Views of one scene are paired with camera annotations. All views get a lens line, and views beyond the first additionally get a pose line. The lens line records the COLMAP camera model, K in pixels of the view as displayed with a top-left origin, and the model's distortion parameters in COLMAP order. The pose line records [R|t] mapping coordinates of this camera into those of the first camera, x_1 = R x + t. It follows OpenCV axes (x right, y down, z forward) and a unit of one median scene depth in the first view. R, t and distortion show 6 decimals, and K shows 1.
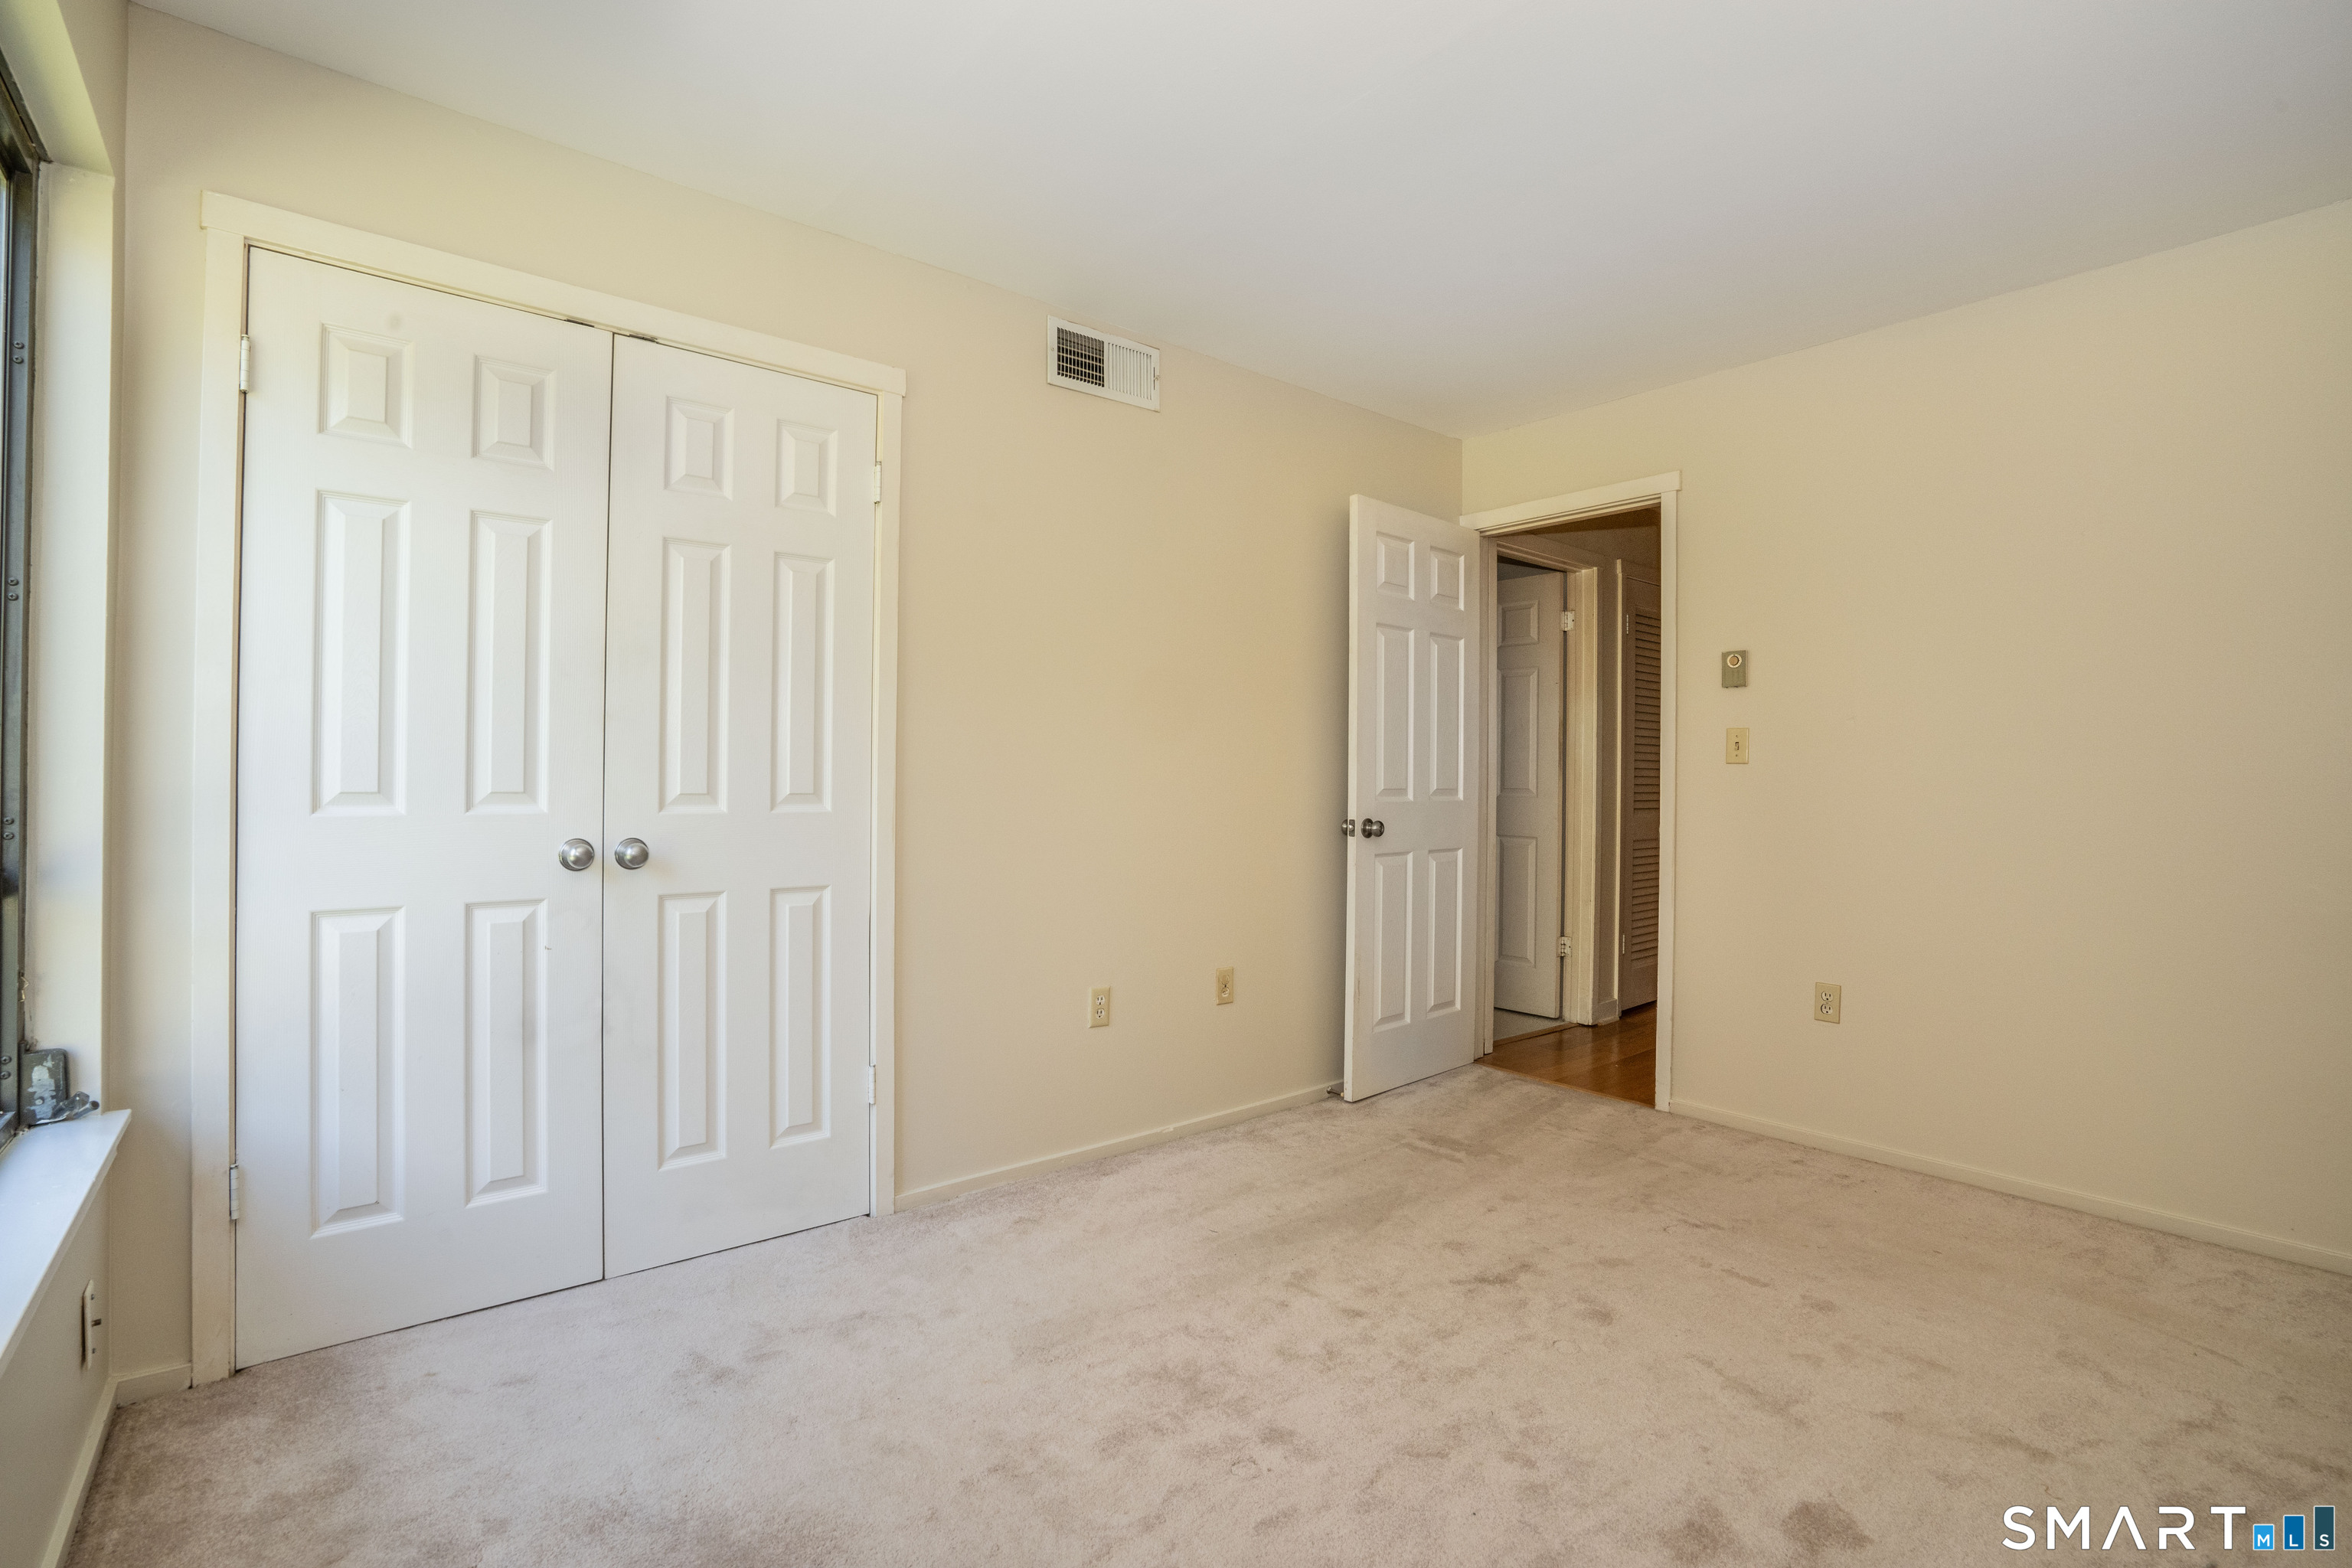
lens RADIAL K [[1080.6, 0, 1119.9], [0, 1080.6, 763.6], [0, 0, 1]] dist [-0.052090, 0.014041]
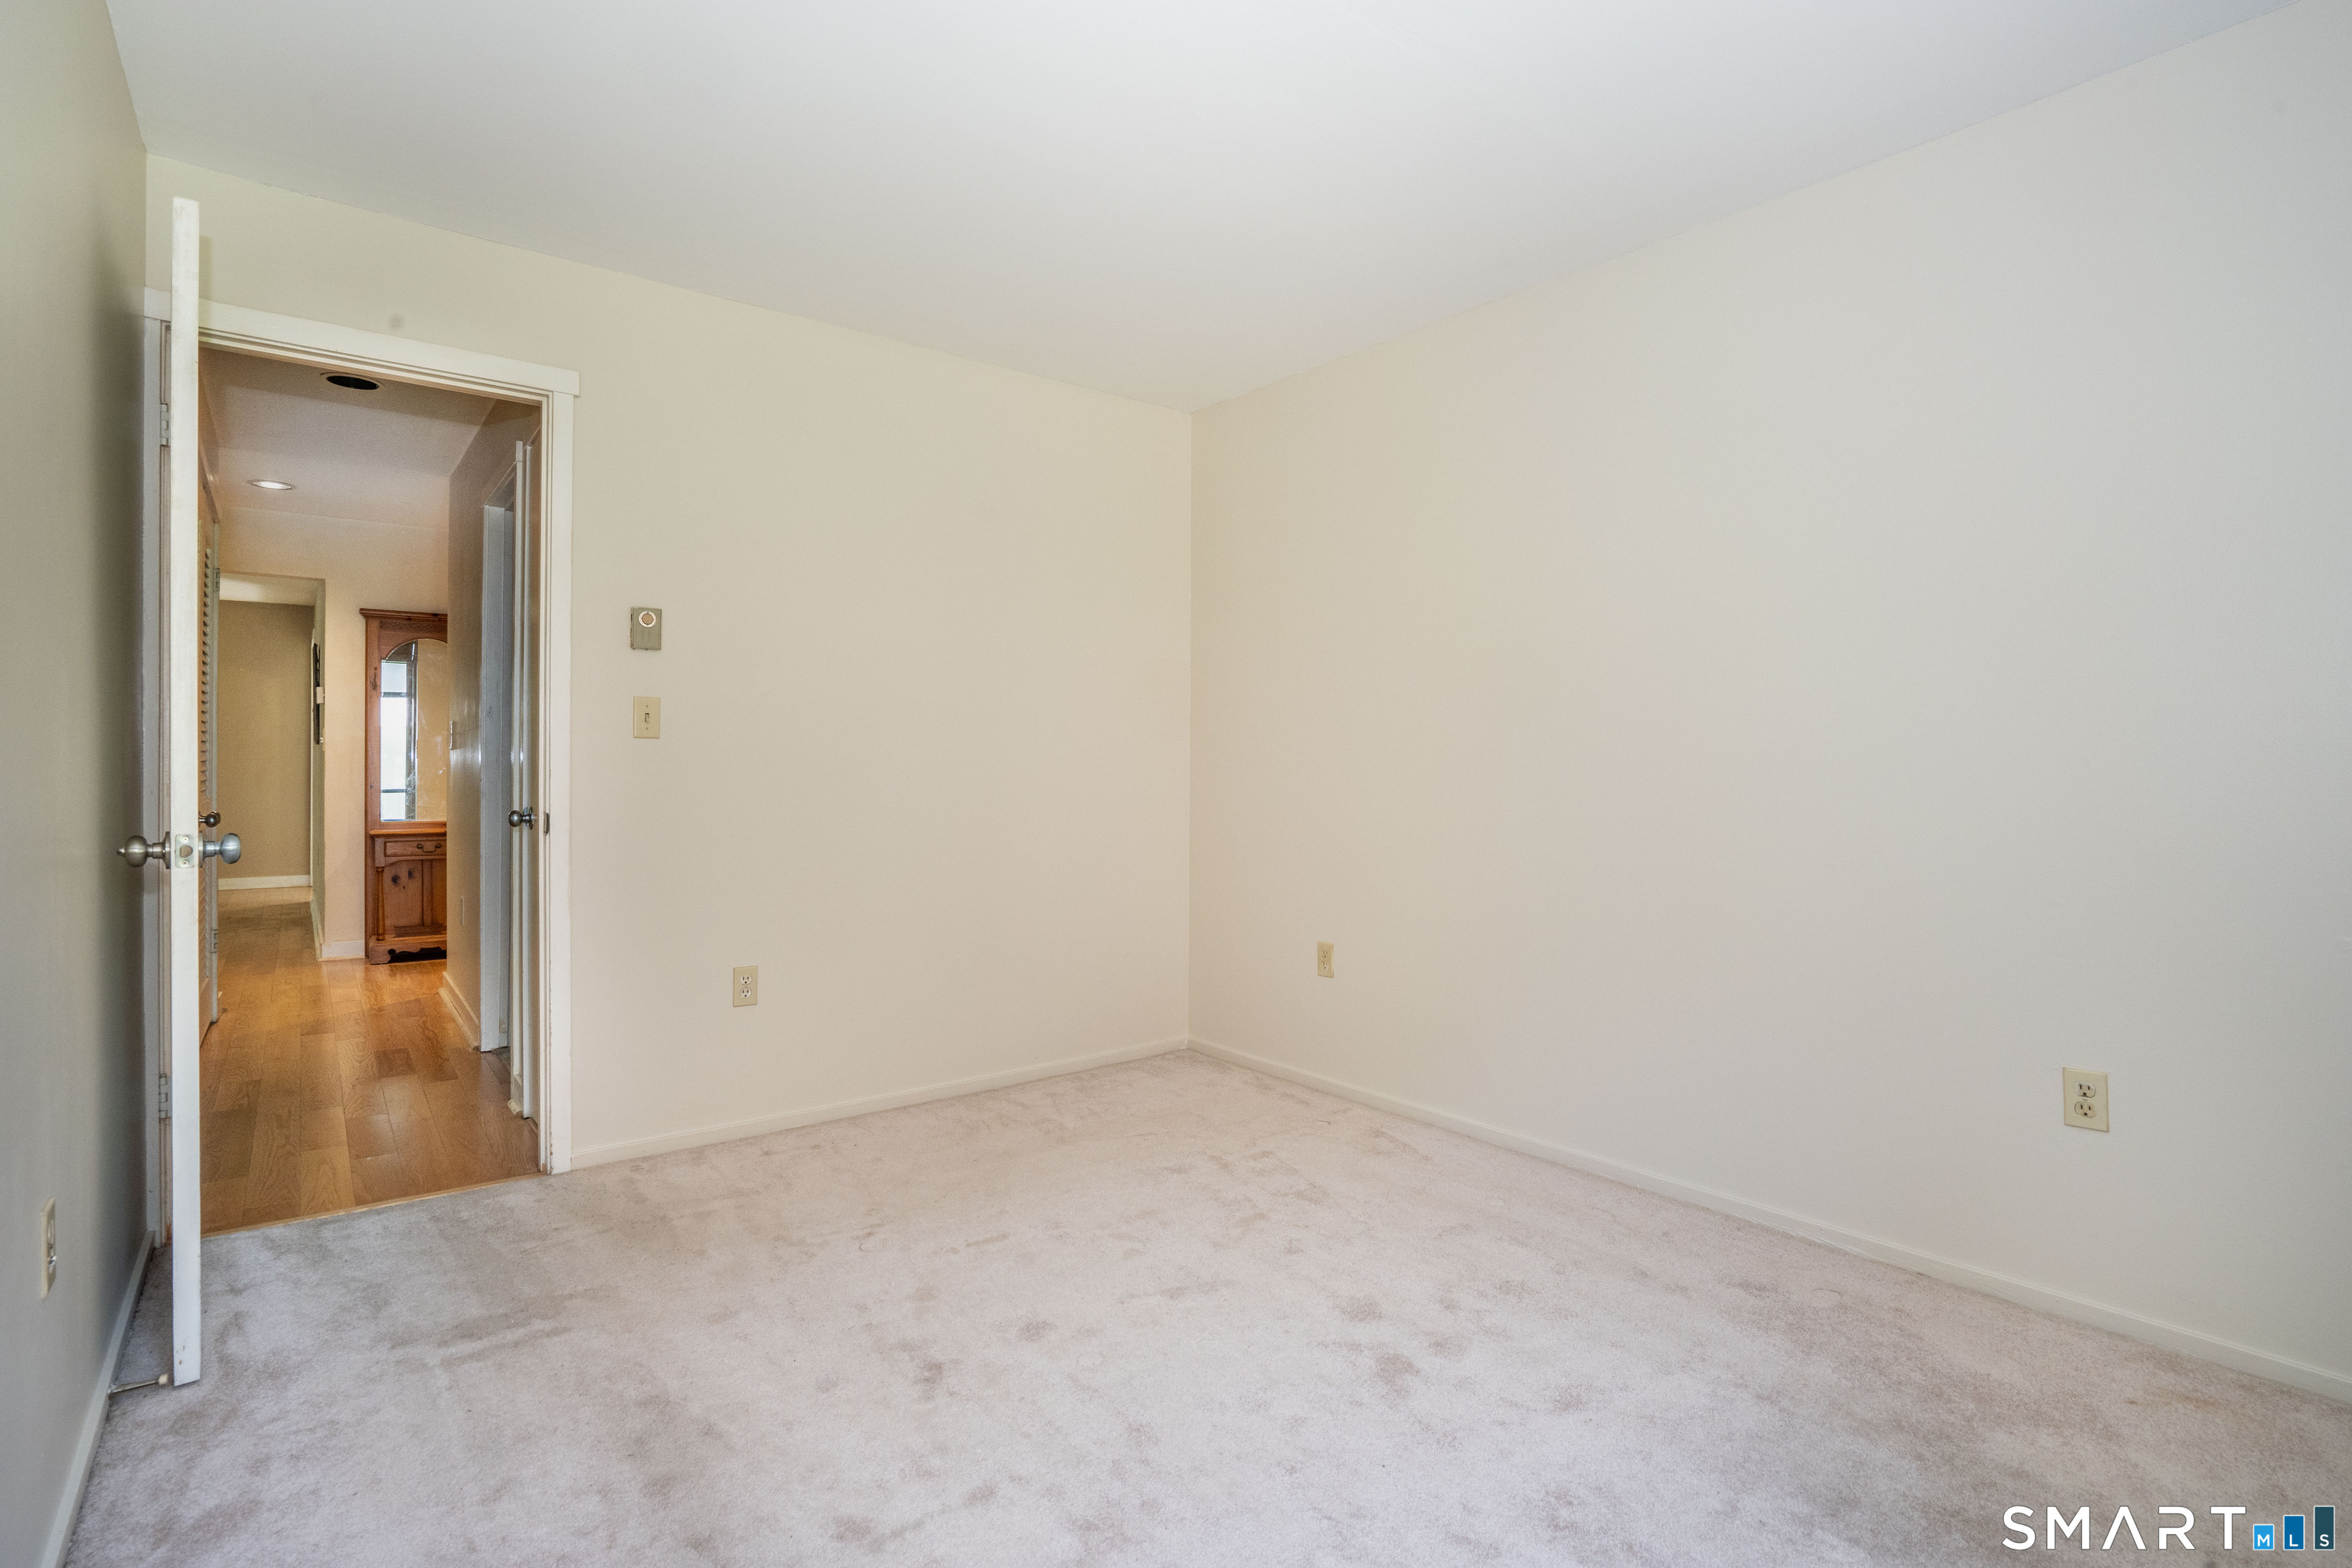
lens RADIAL K [[1149.8, 0, 1173.5], [0, 1149.8, 786.4], [0, 0, 1]] dist [-0.031263, 0.003652]
pose [[-0.042926, -0.026115, 0.998737, -0.394488], [-0.021500, 0.999451, 0.025210, 0.007011], [-0.998847, -0.020390, -0.043464, 0.655829]]
